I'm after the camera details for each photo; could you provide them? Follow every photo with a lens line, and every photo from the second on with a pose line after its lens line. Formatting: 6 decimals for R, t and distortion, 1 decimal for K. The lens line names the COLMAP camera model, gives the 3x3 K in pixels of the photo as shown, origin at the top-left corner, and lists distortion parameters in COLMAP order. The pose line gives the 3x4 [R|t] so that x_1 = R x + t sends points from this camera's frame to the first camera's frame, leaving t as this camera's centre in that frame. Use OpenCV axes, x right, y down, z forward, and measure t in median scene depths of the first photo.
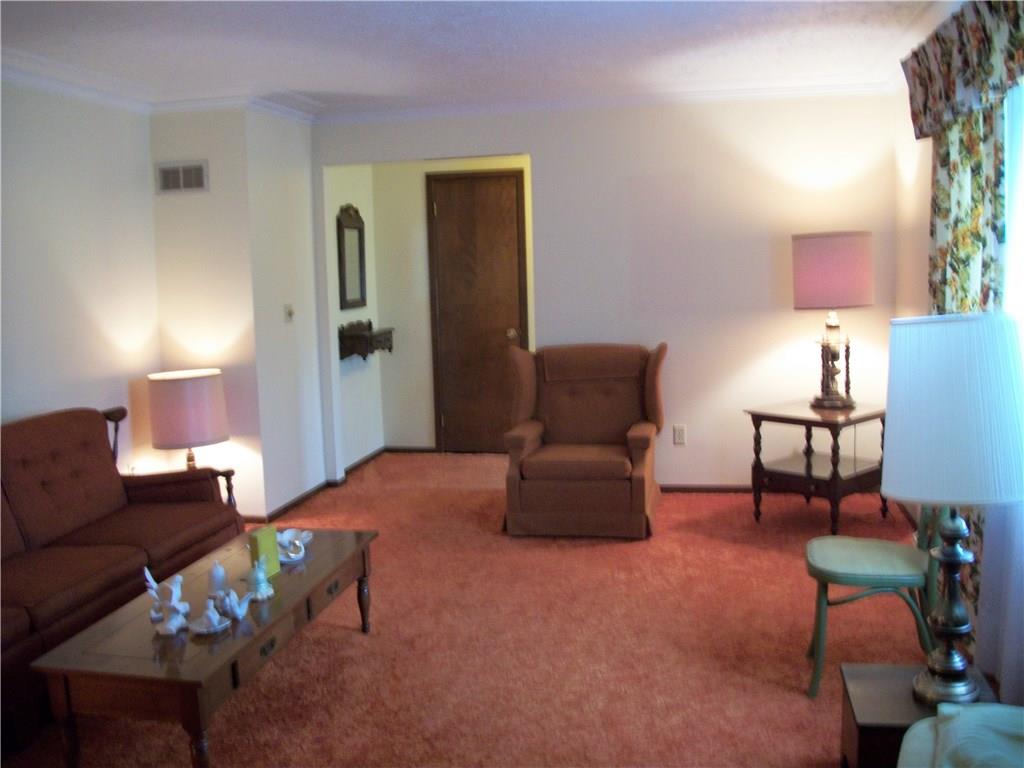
lens RADIAL K [[953.2, 0, 512.0], [0, 953.2, 384.0], [0, 0, 1]] dist [-0.113850, -0.002468]
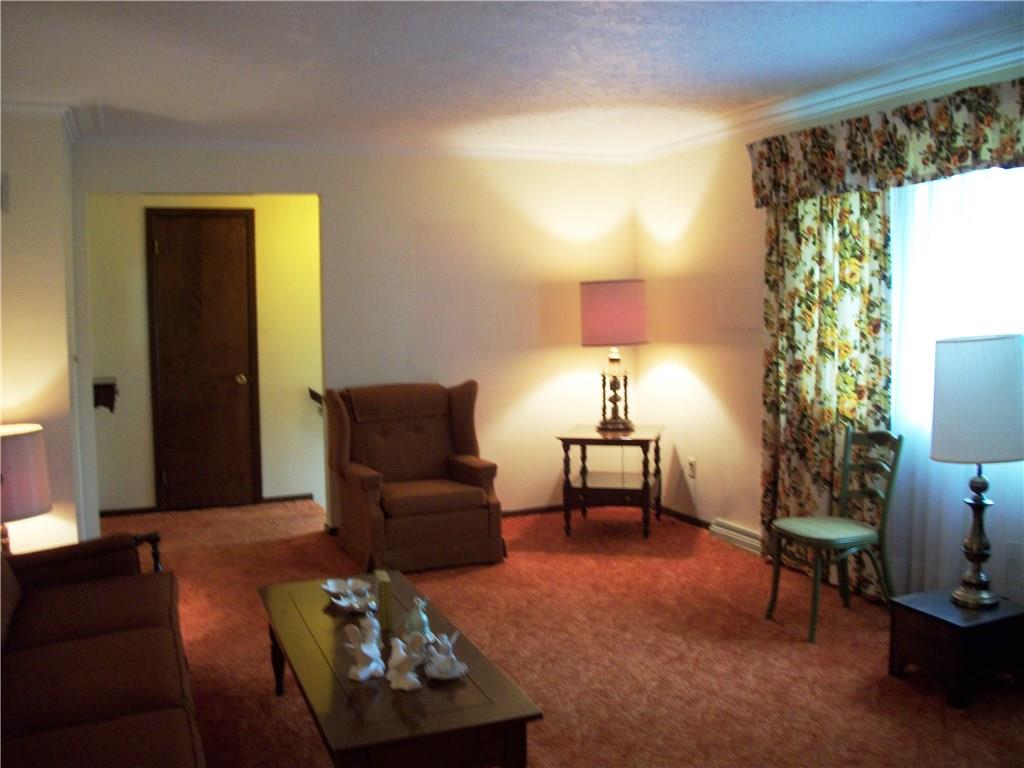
lens RADIAL K [[966.4, 0, 512.0], [0, 966.4, 384.0], [0, 0, 1]] dist [-0.113847, -0.007624]
pose [[0.835014, -0.030645, 0.549374, -0.465367], [0.061166, 0.997429, -0.037330, 0.005875], [-0.546818, 0.064774, 0.834742, 0.080512]]
